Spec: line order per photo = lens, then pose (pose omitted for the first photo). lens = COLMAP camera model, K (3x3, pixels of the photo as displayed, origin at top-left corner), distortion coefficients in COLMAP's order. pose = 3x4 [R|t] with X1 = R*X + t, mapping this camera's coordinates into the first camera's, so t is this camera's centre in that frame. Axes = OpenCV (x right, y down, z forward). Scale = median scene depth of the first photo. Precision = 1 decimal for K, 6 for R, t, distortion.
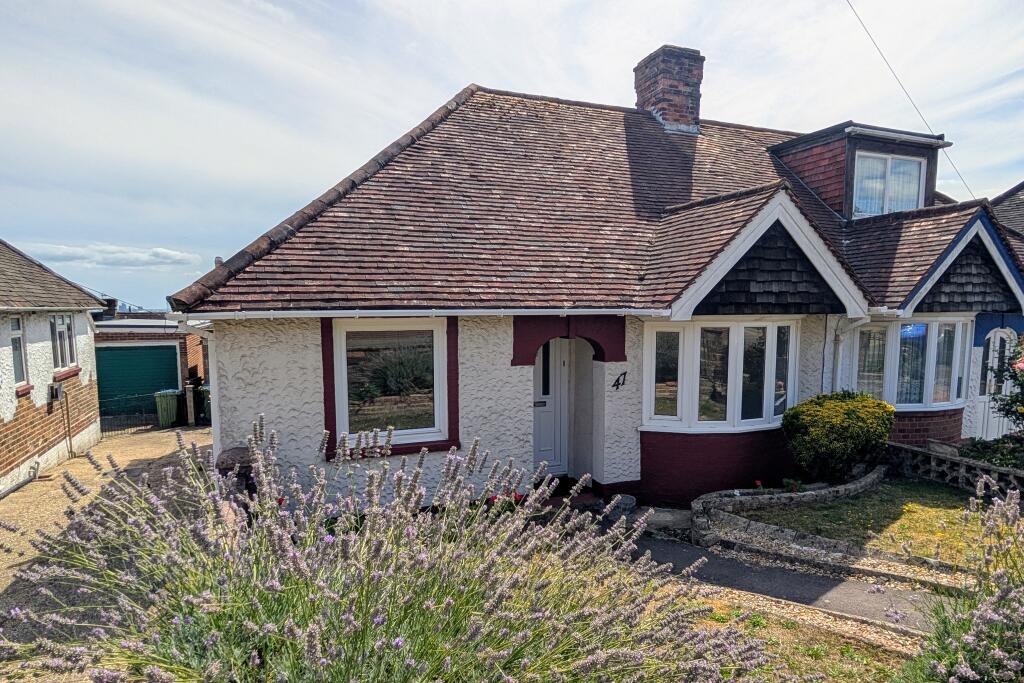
lens RADIAL K [[572.3, 0, 512.0], [0, 572.3, 341.5], [0, 0, 1]] dist [-0.002333, -0.000735]
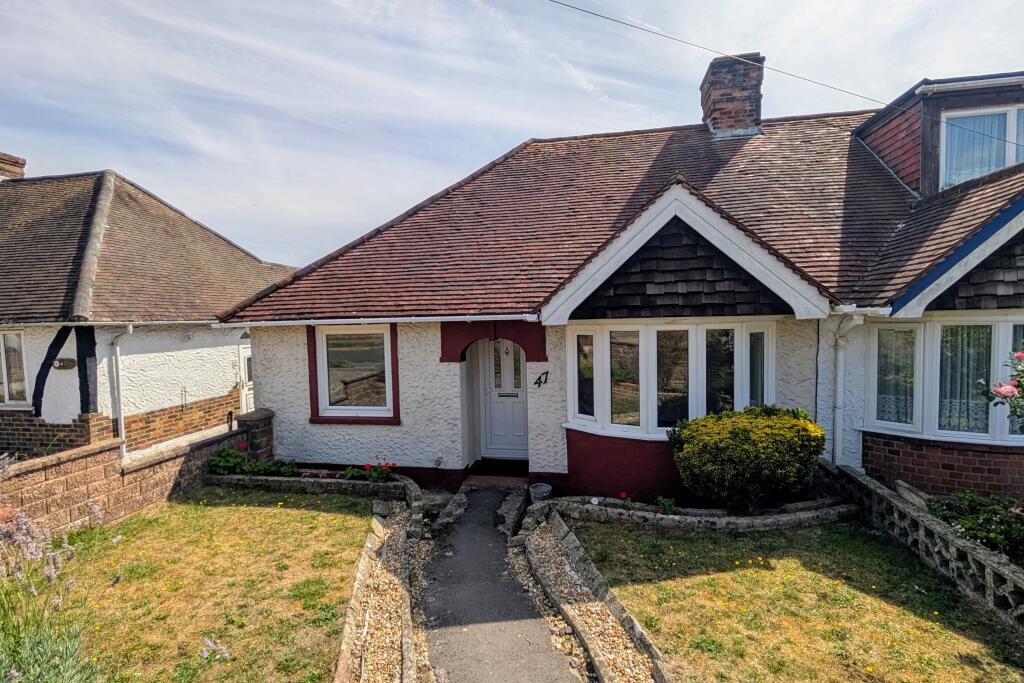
lens RADIAL K [[437.0, 0, 514.1], [0, 437.0, 321.5], [0, 0, 1]] dist [-0.001940, -0.000298]
pose [[0.860738, -0.012163, -0.508902, 0.577067], [-0.008376, 0.999241, -0.038048, -0.010302], [0.508979, 0.037012, 0.859983, 0.244229]]
